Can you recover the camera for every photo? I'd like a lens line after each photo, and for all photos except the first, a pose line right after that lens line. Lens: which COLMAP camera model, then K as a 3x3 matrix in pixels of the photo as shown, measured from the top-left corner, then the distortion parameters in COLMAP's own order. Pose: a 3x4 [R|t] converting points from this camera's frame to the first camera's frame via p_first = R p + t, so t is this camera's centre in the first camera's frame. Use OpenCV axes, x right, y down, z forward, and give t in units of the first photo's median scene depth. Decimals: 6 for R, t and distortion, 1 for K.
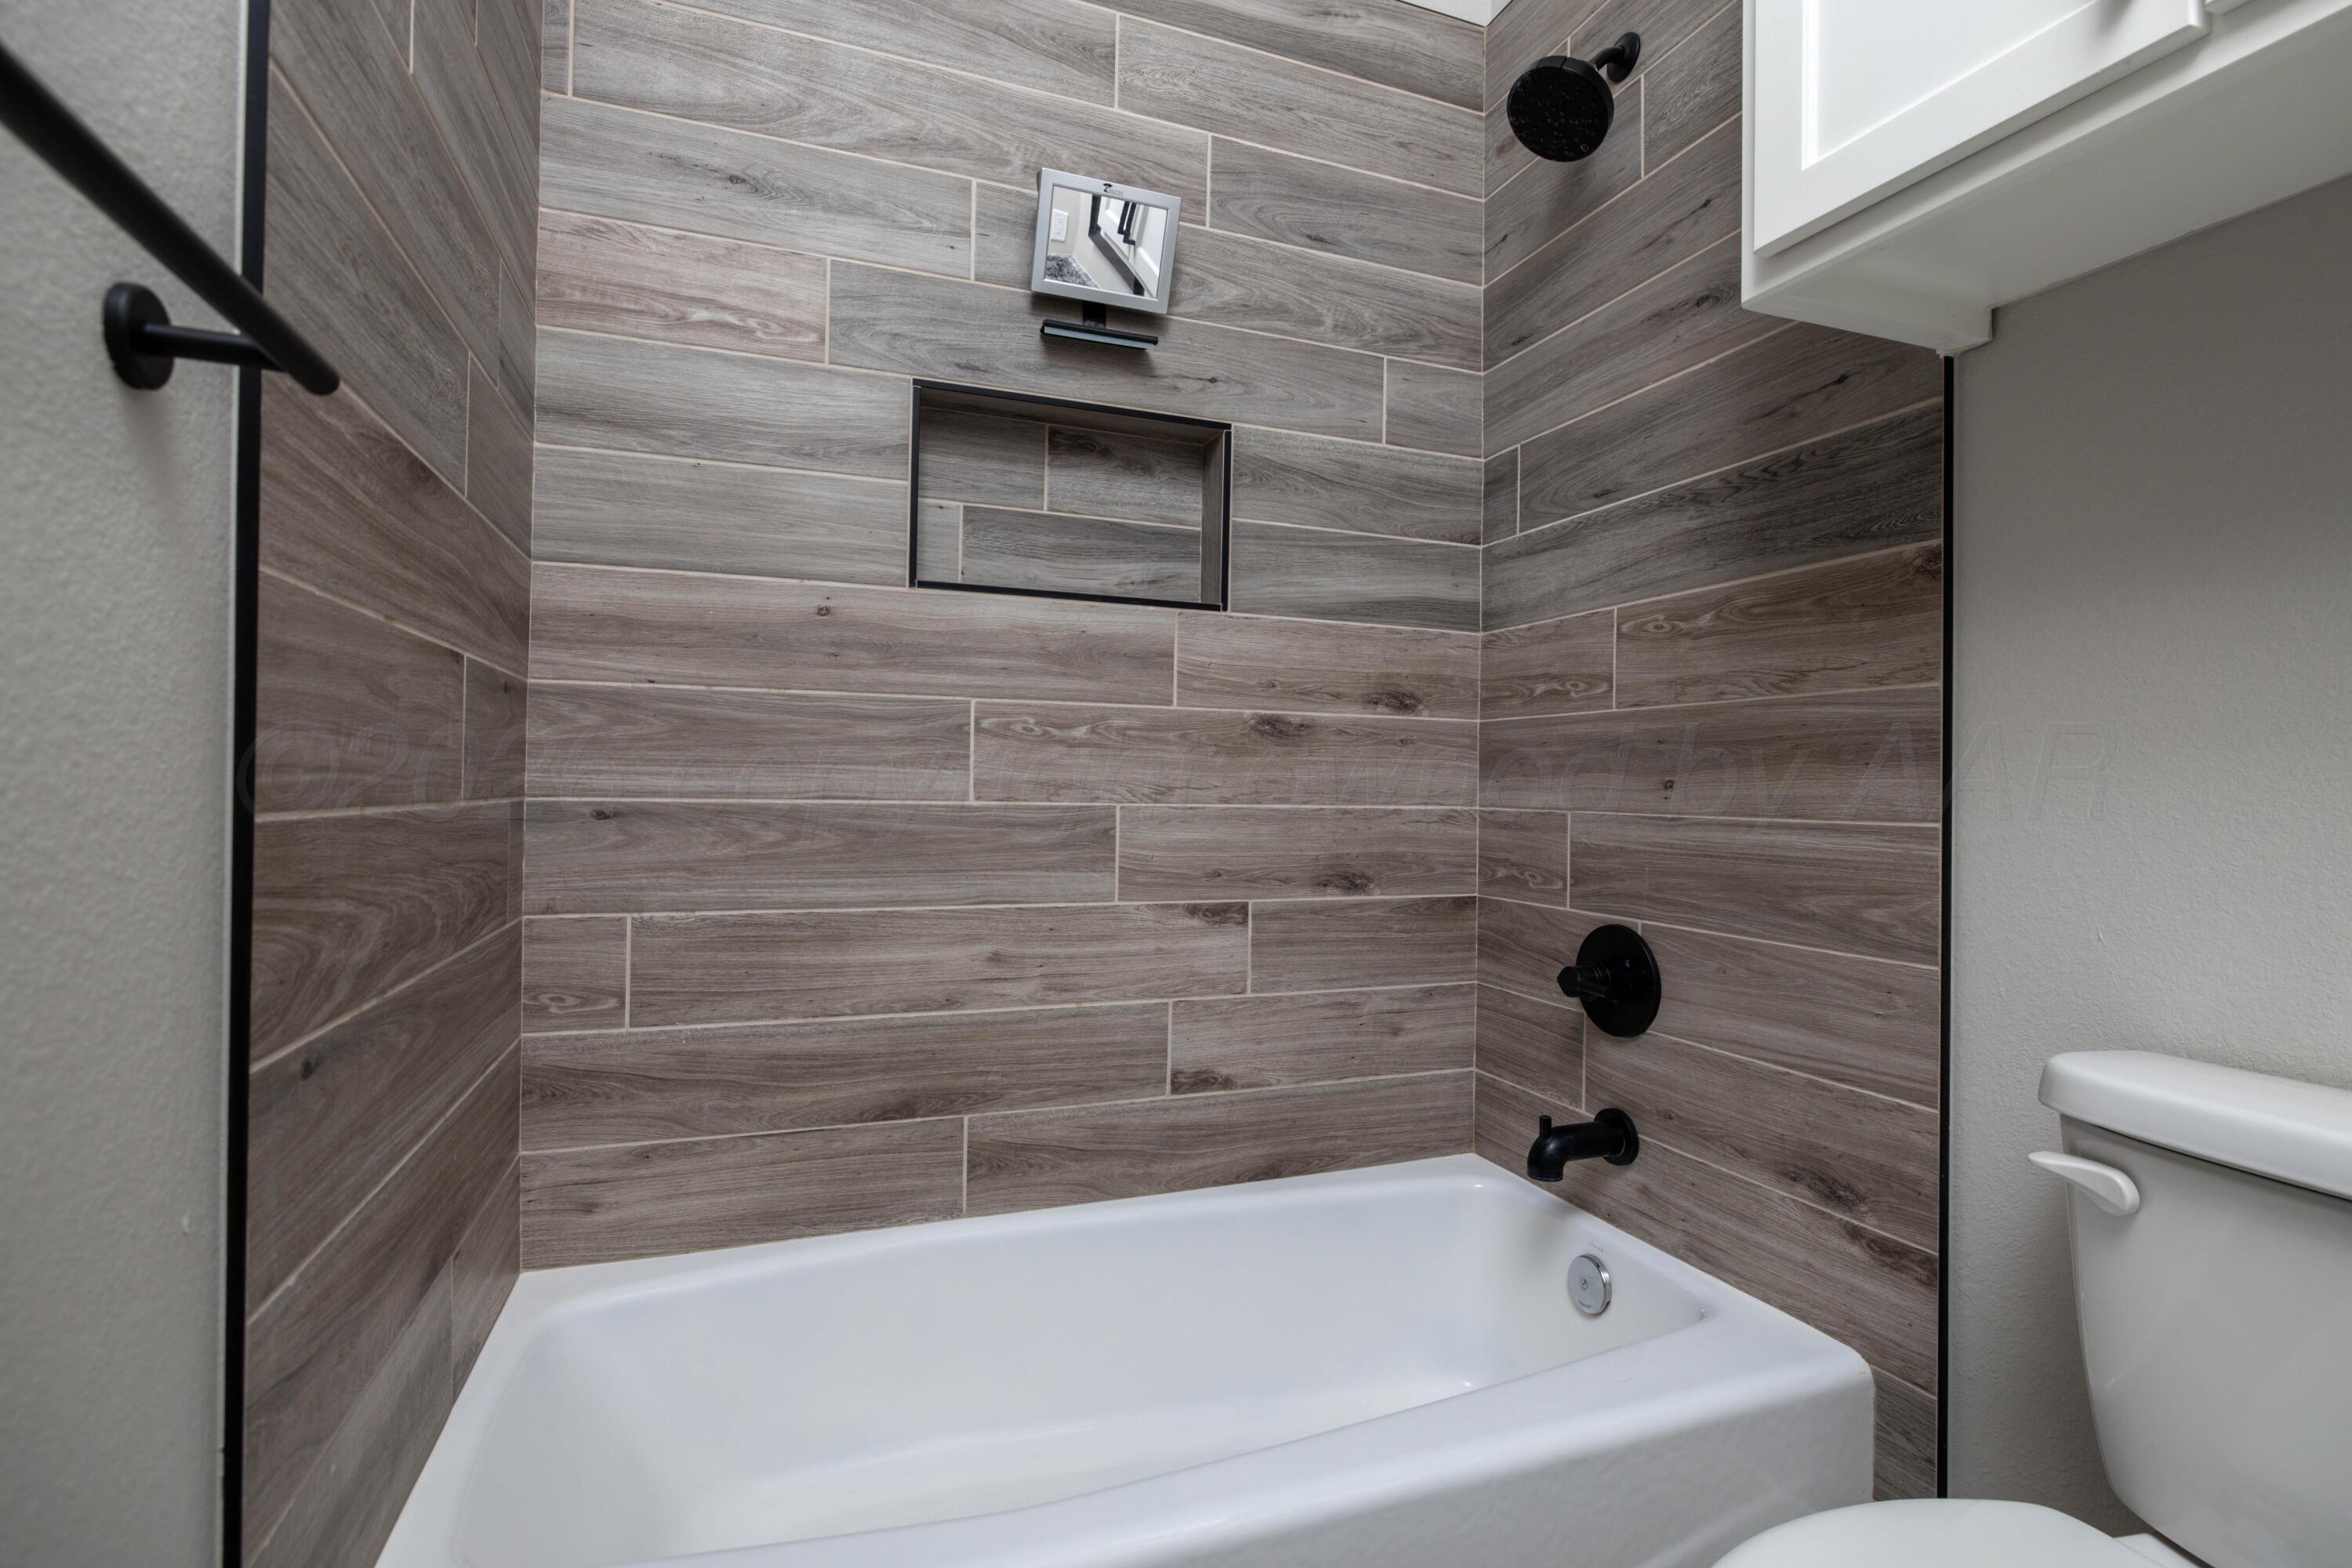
lens RADIAL K [[1129.1, 0, 1174.8], [0, 1129.1, 778.6], [0, 0, 1]] dist [-0.003222, 0.005351]
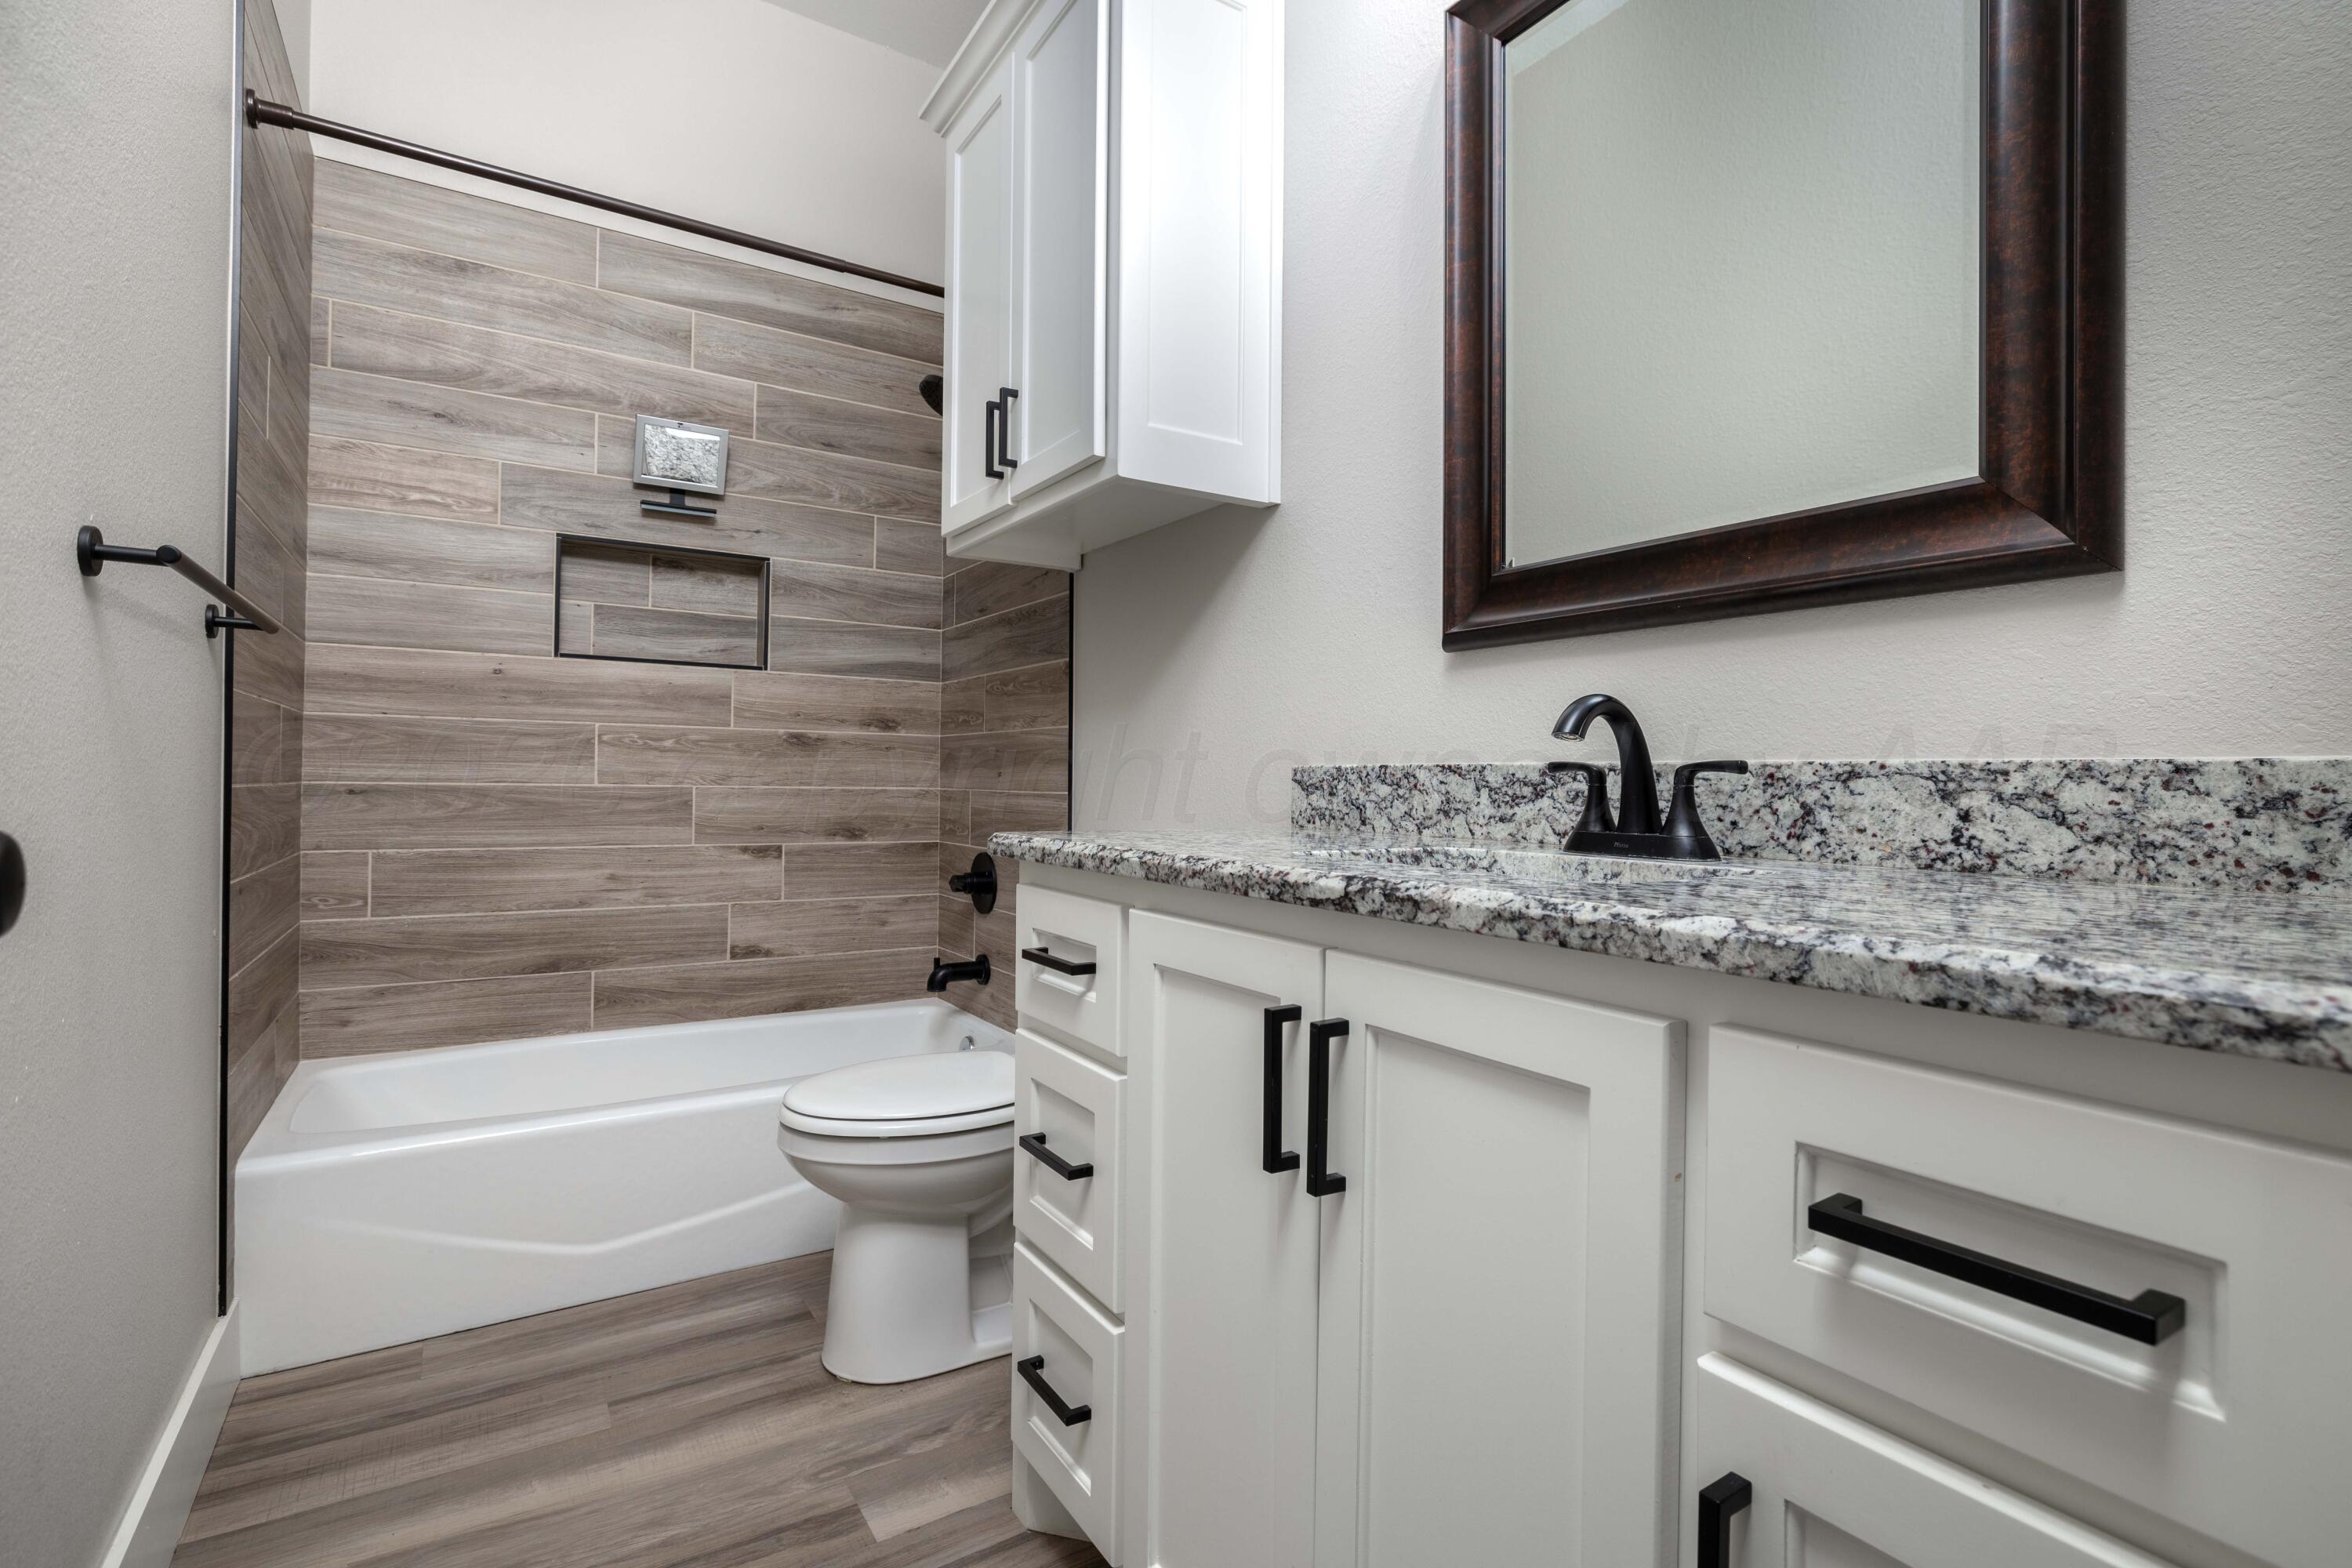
lens RADIAL K [[1129.1, 0, 1174.8], [0, 1129.1, 778.6], [0, 0, 1]] dist [-0.003222, 0.005351]
pose [[0.979451, -0.000644, 0.201683, 0.329914], [-0.000801, 0.999975, 0.007085, -0.000864], [-0.201683, -0.007102, 0.979425, -0.832168]]
